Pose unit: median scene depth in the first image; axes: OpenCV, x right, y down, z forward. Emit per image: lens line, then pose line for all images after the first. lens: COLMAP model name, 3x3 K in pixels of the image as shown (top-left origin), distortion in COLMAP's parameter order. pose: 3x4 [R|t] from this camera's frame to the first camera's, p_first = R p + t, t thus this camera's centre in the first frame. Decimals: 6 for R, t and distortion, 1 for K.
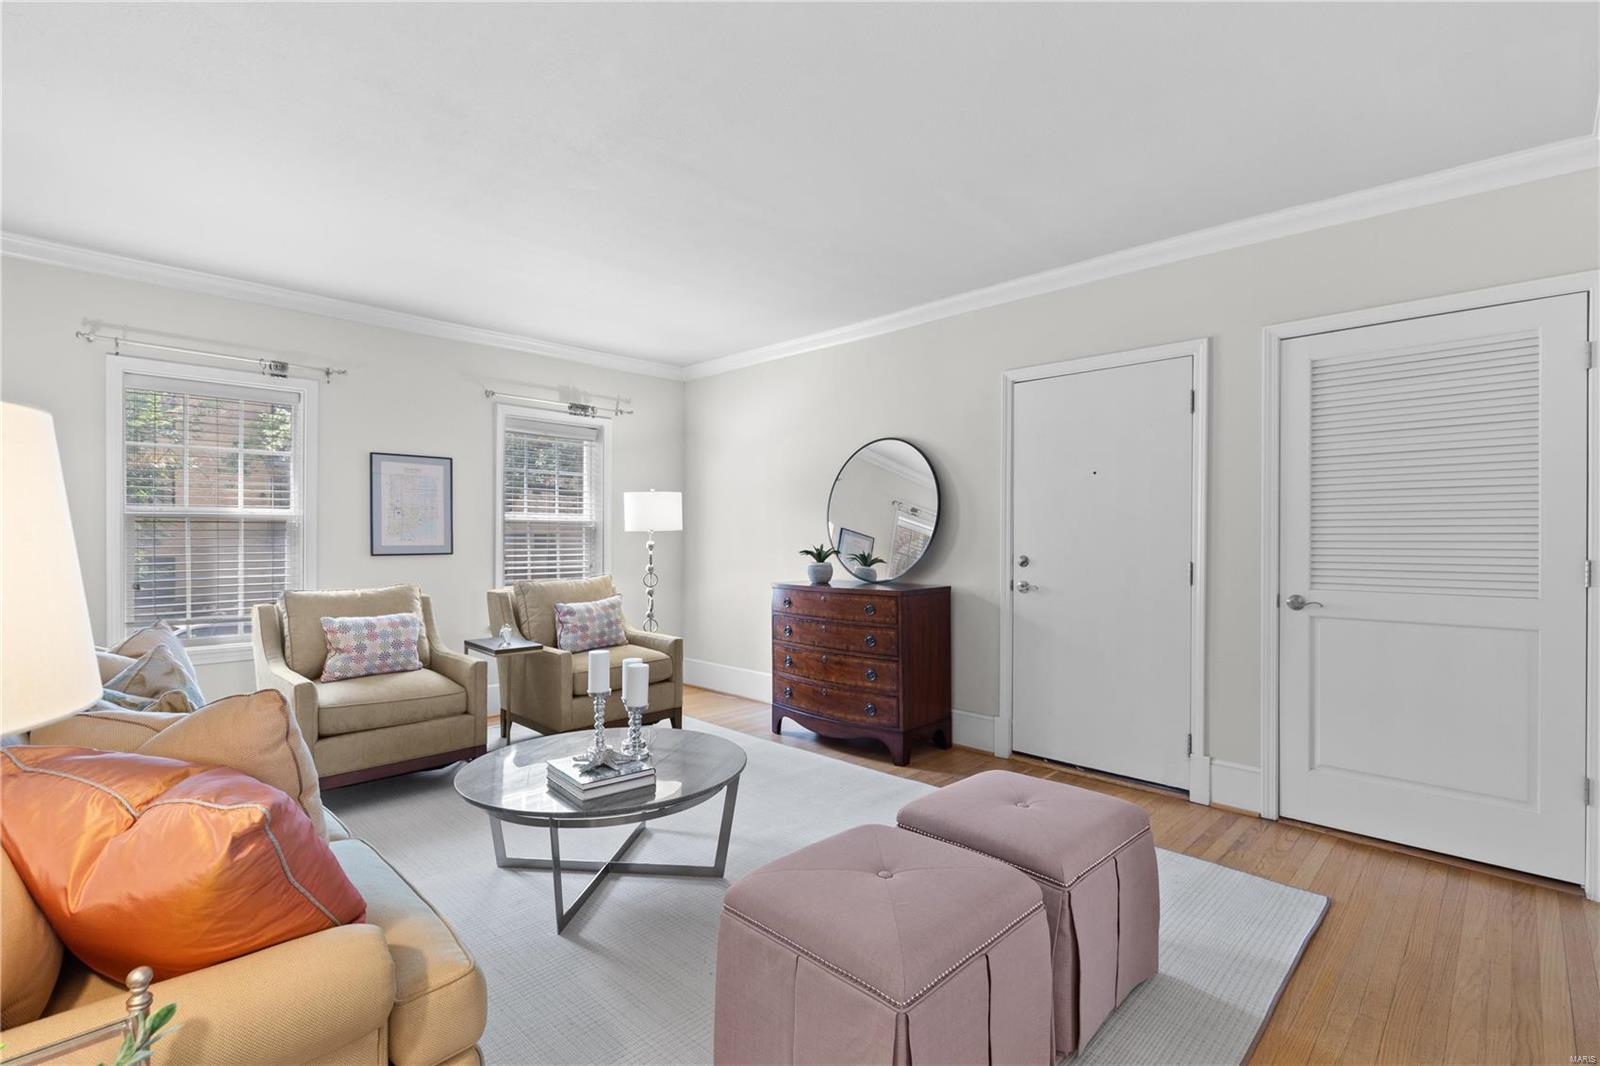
lens RADIAL K [[747.5, 0, 801.2], [0, 747.5, 539.1], [0, 0, 1]] dist [0.005955, -0.000305]
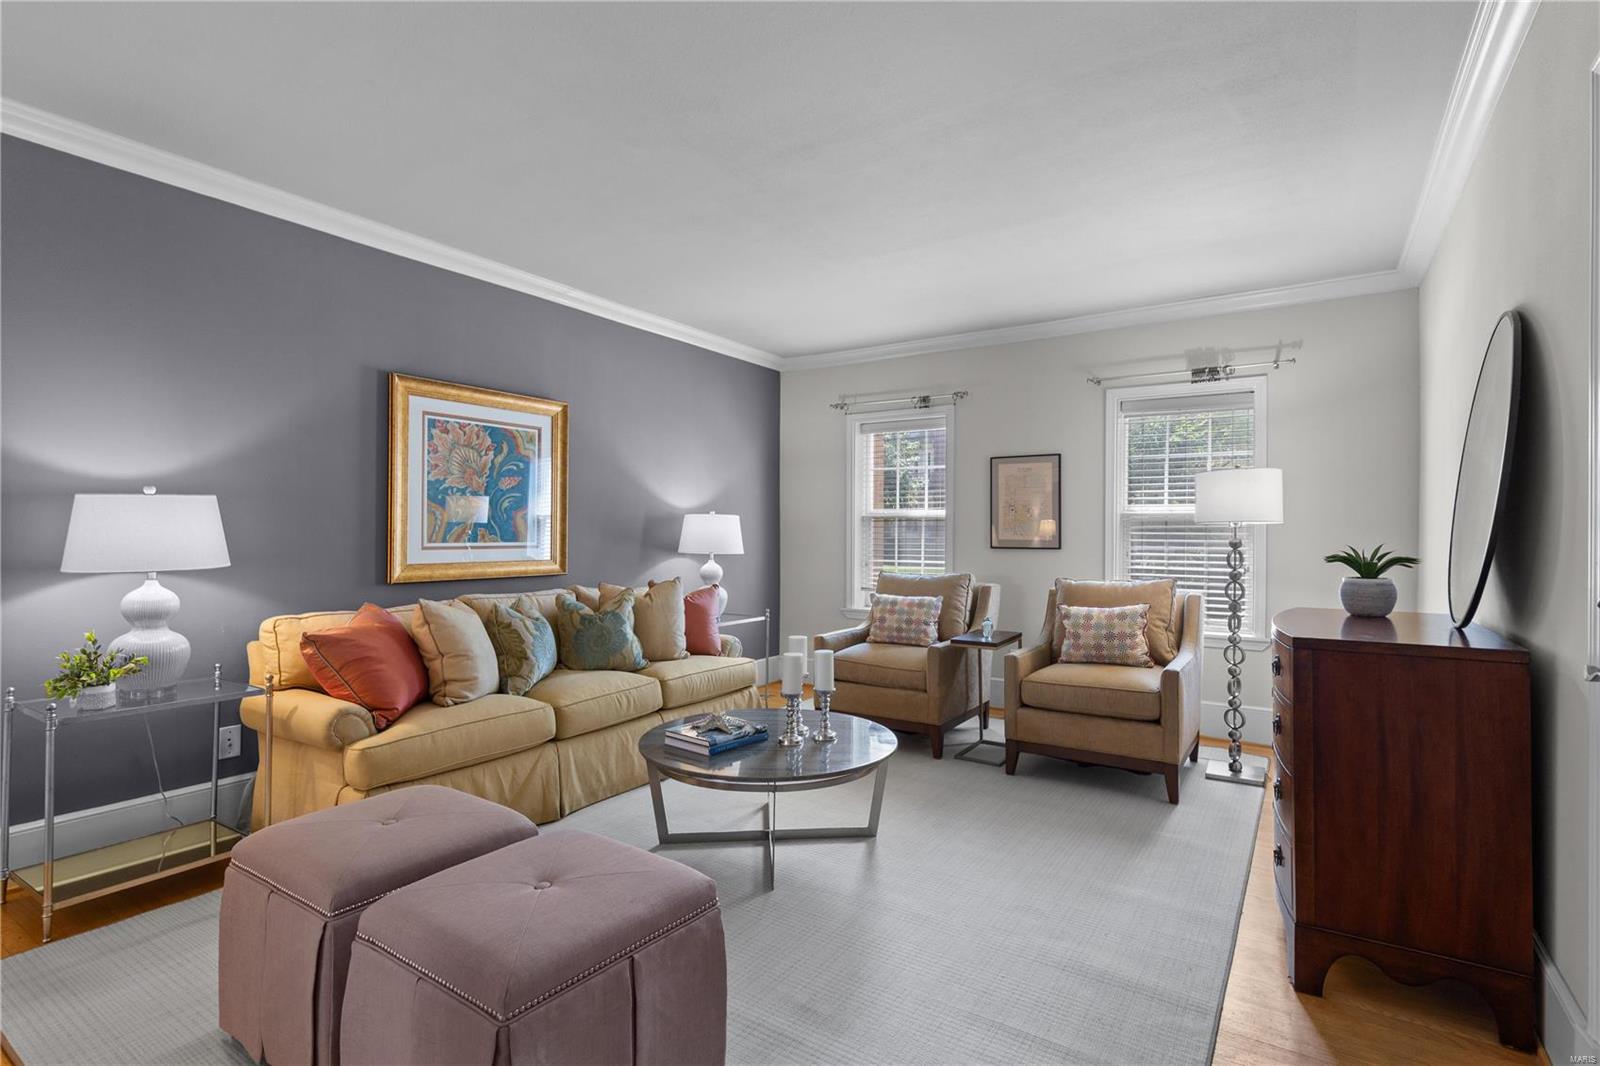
lens RADIAL K [[747.5, 0, 812.1], [0, 747.5, 531.0], [0, 0, 1]] dist [0.005955, -0.000305]
pose [[0.194590, -0.002099, -0.980883, 0.490756], [-0.008134, 0.999960, -0.003754, 0.002611], [0.980851, 0.008709, 0.194565, 0.513209]]
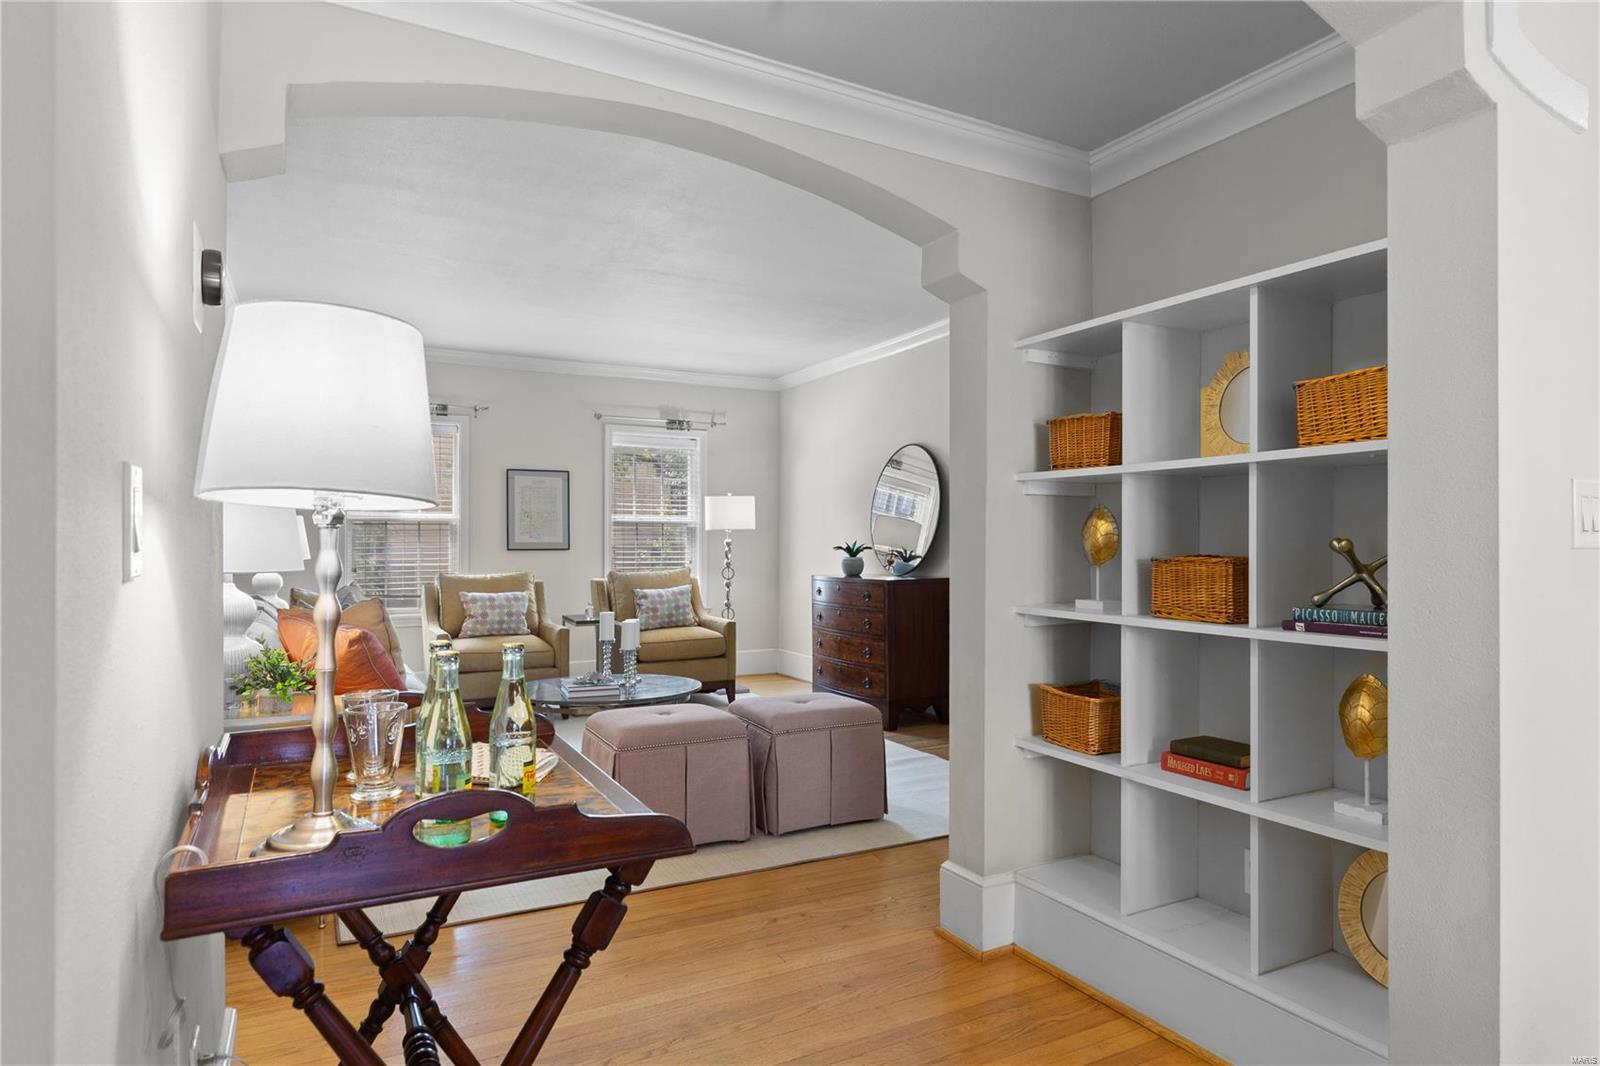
lens RADIAL K [[959.8, 0, 807.7], [0, 959.8, 535.8], [0, 0, 1]] dist [0.034301, -0.001006]
pose [[0.950701, -0.002943, -0.310096, 0.418104], [-0.000726, 0.999931, -0.011715, 0.016725], [0.310109, 0.011362, 0.950633, -0.396224]]
